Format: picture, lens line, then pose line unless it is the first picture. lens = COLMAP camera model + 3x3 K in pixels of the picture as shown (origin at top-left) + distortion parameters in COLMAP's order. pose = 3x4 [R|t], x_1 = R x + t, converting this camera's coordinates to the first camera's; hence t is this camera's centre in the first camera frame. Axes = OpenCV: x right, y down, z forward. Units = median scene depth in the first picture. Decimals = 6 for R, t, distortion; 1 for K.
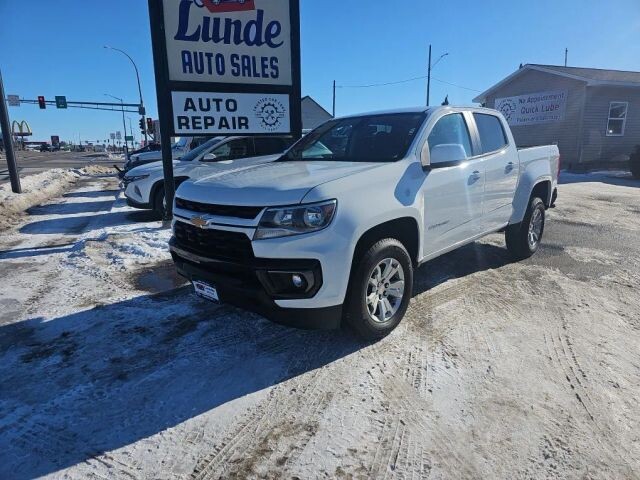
lens RADIAL K [[427.0, 0, 322.5], [0, 427.0, 246.5], [0, 0, 1]] dist [0.011103, -0.008327]
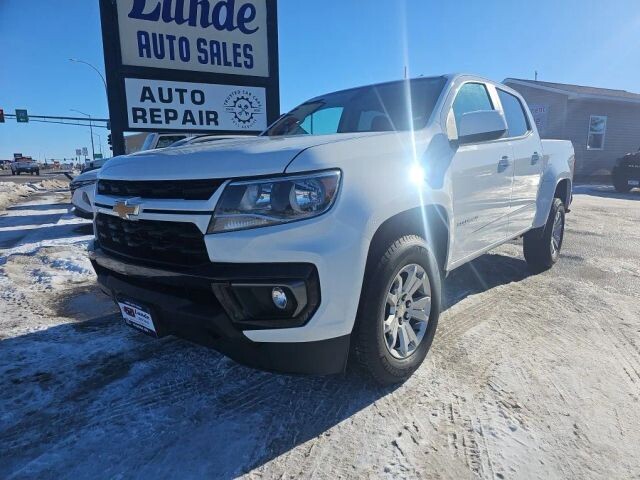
lens RADIAL K [[427.0, 0, 330.9], [0, 427.0, 246.5], [0, 0, 1]] dist [0.011103, -0.008327]
pose [[0.997365, -0.008238, 0.072073, -0.011177], [0.011607, 0.998853, -0.046460, 0.013137], [-0.071607, 0.047175, 0.996317, 0.143858]]
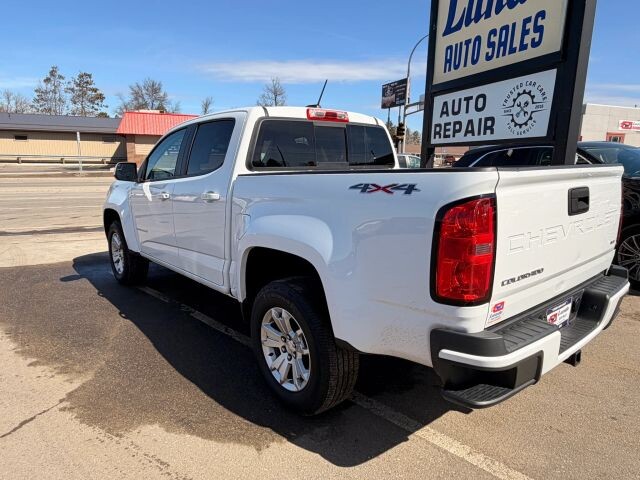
lens RADIAL K [[427.0, 0, 318.2], [0, 427.0, 237.0], [0, 0, 1]] dist [0.011103, -0.008327]
pose [[-0.017718, 0.187052, -0.982190, 0.567944], [-0.239299, 0.953001, 0.185810, -0.190832], [0.970784, 0.238329, 0.027876, 0.801194]]
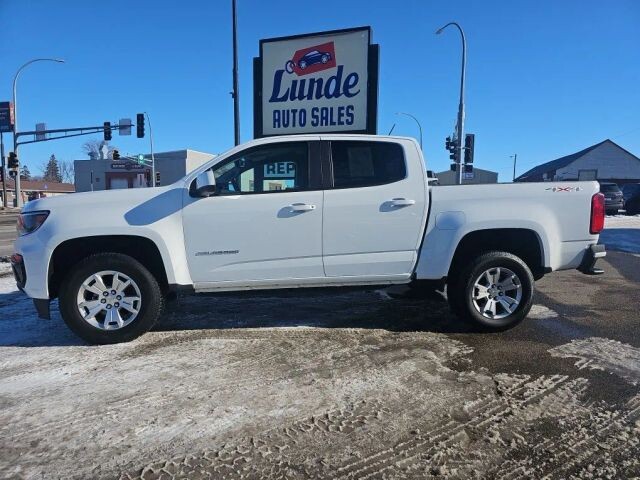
lens RADIAL K [[427.0, 0, 329.7], [0, 427.0, 244.5], [0, 0, 1]] dist [0.011103, -0.008327]
pose [[0.774901, 0.077323, -0.627336, 0.568329], [-0.156298, 0.985108, -0.071642, -0.021763], [0.612454, 0.153567, 0.775447, 0.213290]]
